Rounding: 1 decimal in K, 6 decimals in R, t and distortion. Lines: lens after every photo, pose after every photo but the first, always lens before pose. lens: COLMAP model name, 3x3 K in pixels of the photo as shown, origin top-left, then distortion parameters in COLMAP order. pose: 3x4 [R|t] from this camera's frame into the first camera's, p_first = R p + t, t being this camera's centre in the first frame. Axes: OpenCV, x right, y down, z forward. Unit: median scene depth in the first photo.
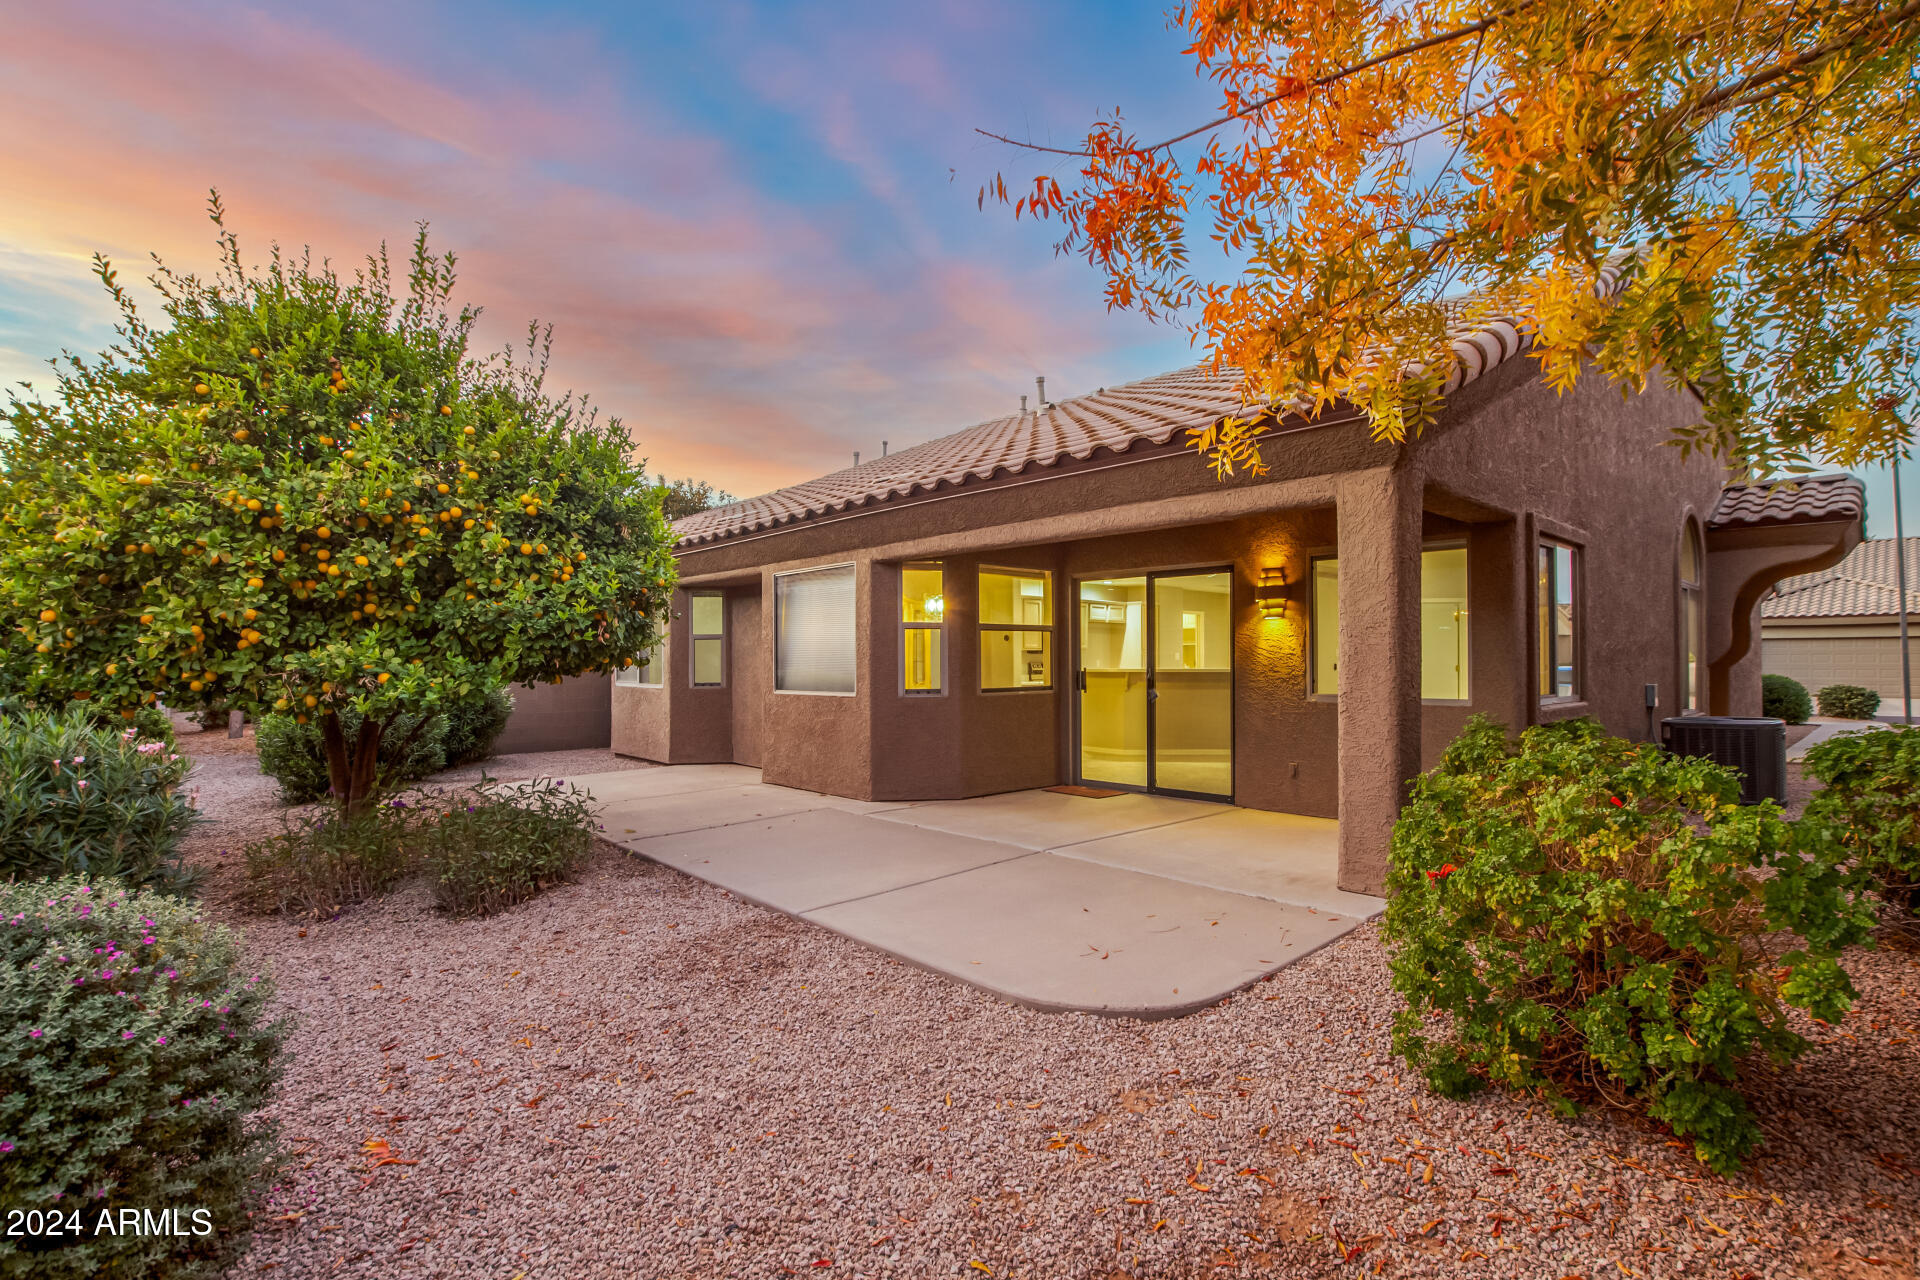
lens RADIAL K [[922.1, 0, 965.9], [0, 922.1, 674.8], [0, 0, 1]] dist [-0.027027, 0.000454]
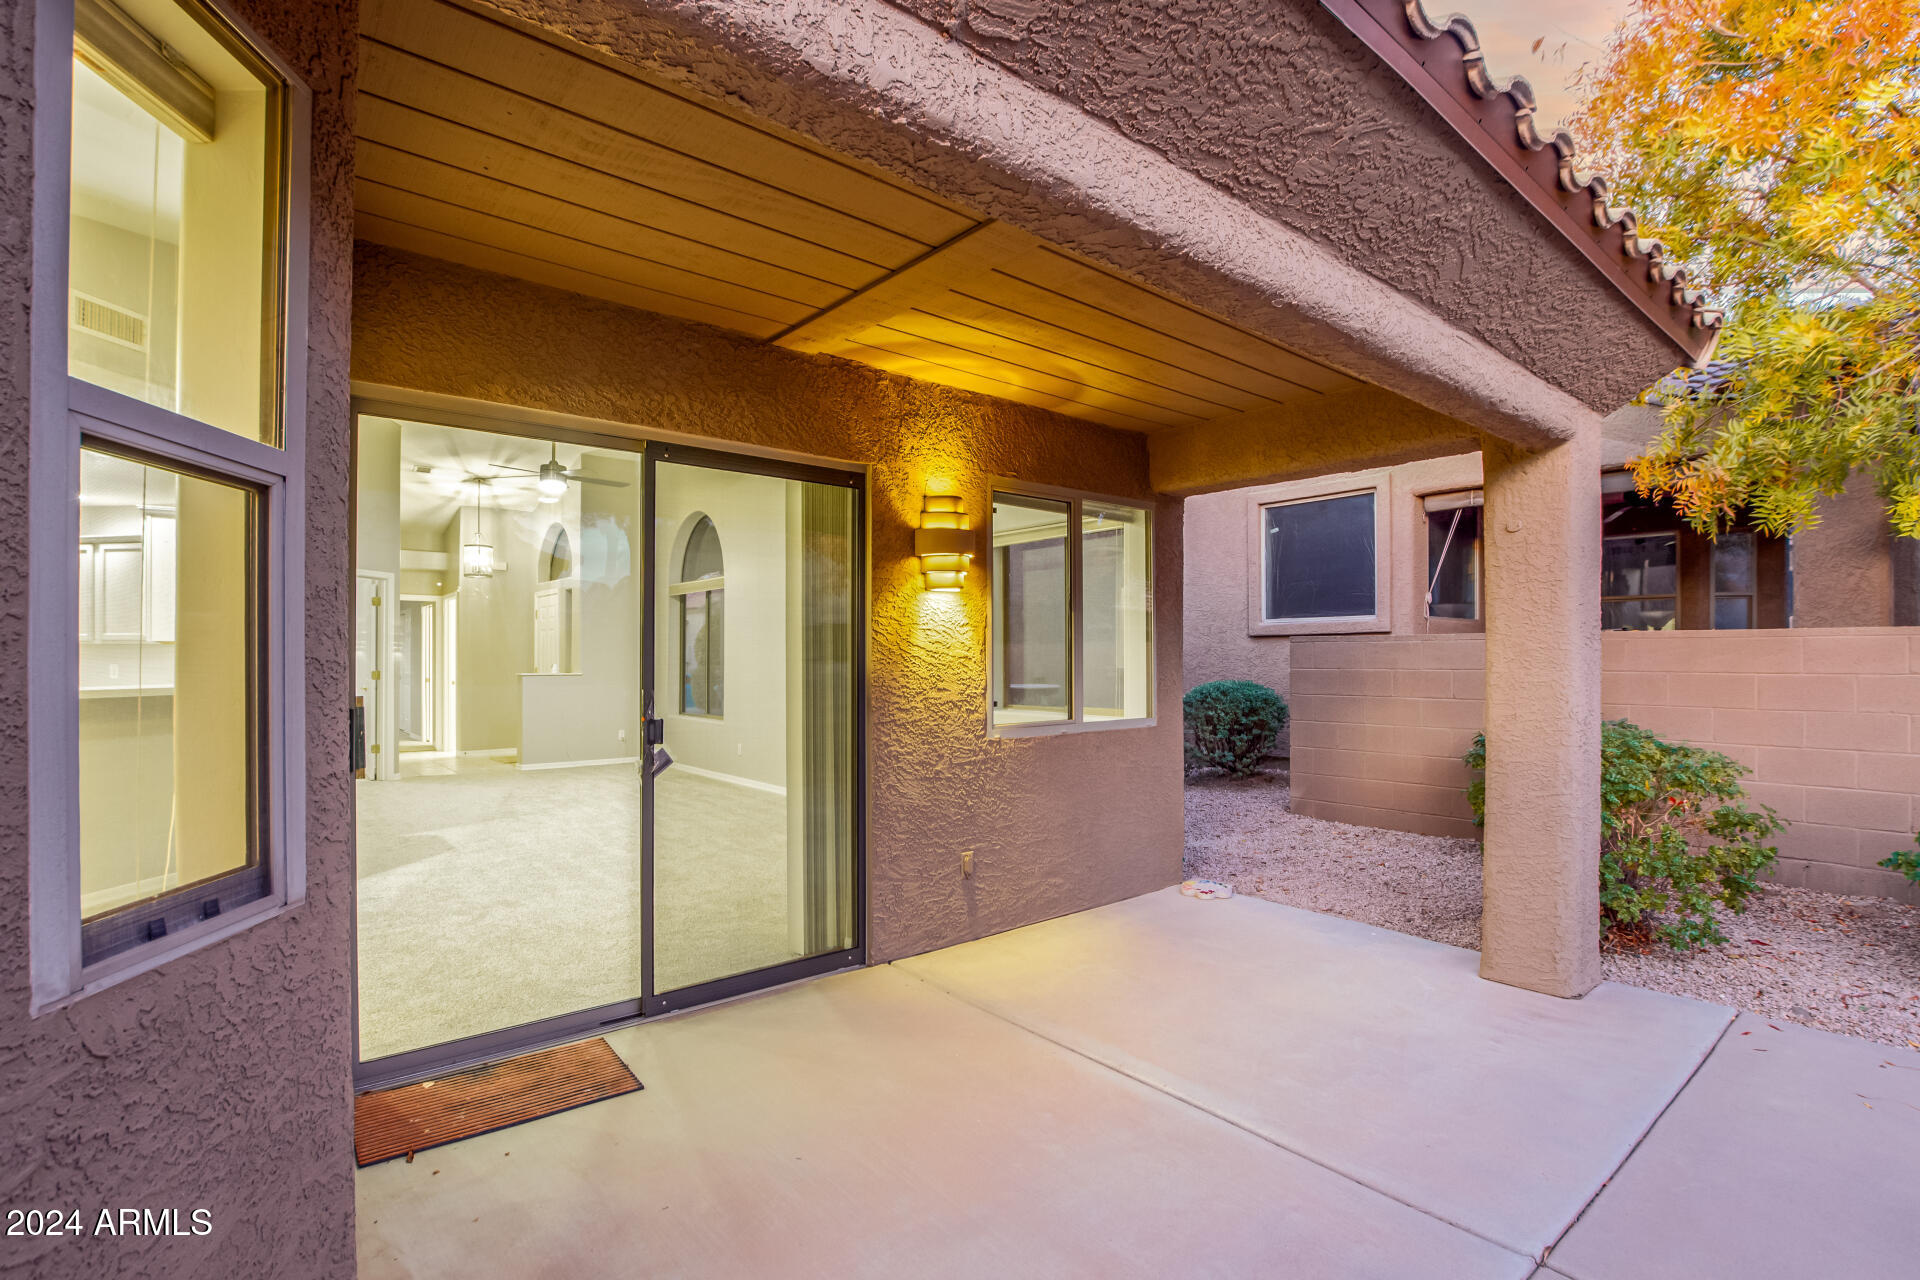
lens RADIAL K [[901.4, 0, 964.5], [0, 901.4, 656.9], [0, 0, 1]] dist [-0.036299, 0.005729]
pose [[0.029167, 0.003276, 0.999569, -0.192948], [0.021528, 0.999761, -0.003905, -0.020536], [-0.999343, 0.021633, 0.029089, 0.982174]]
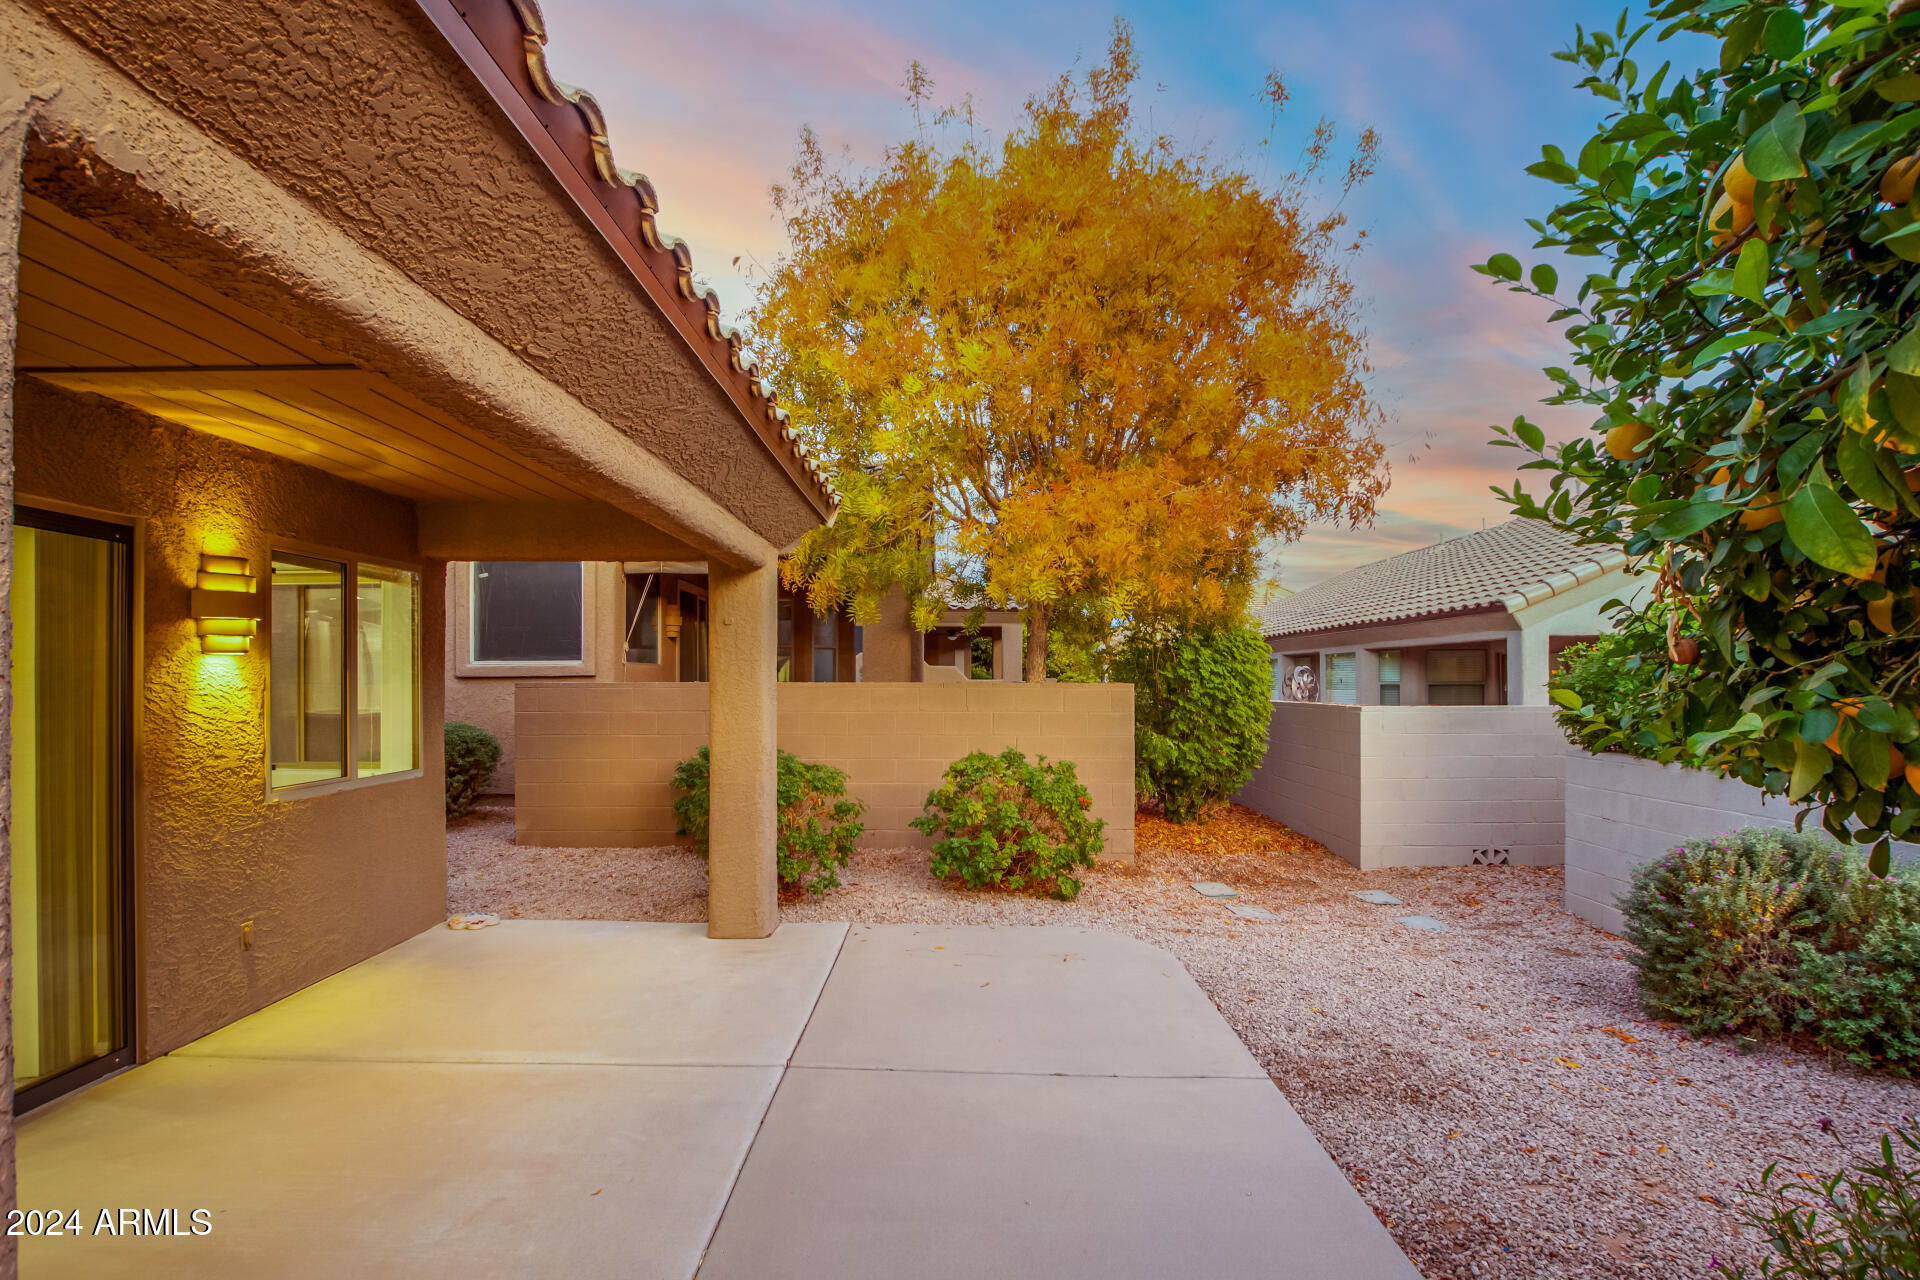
lens RADIAL K [[922.1, 0, 965.9], [0, 922.1, 674.8], [0, 0, 1]] dist [-0.027027, 0.000454]
pose [[-0.755710, 0.006981, 0.654869, -0.316250], [0.016158, 0.999838, 0.007988, -0.047431], [-0.654707, 0.016618, -0.755700, 1.121716]]
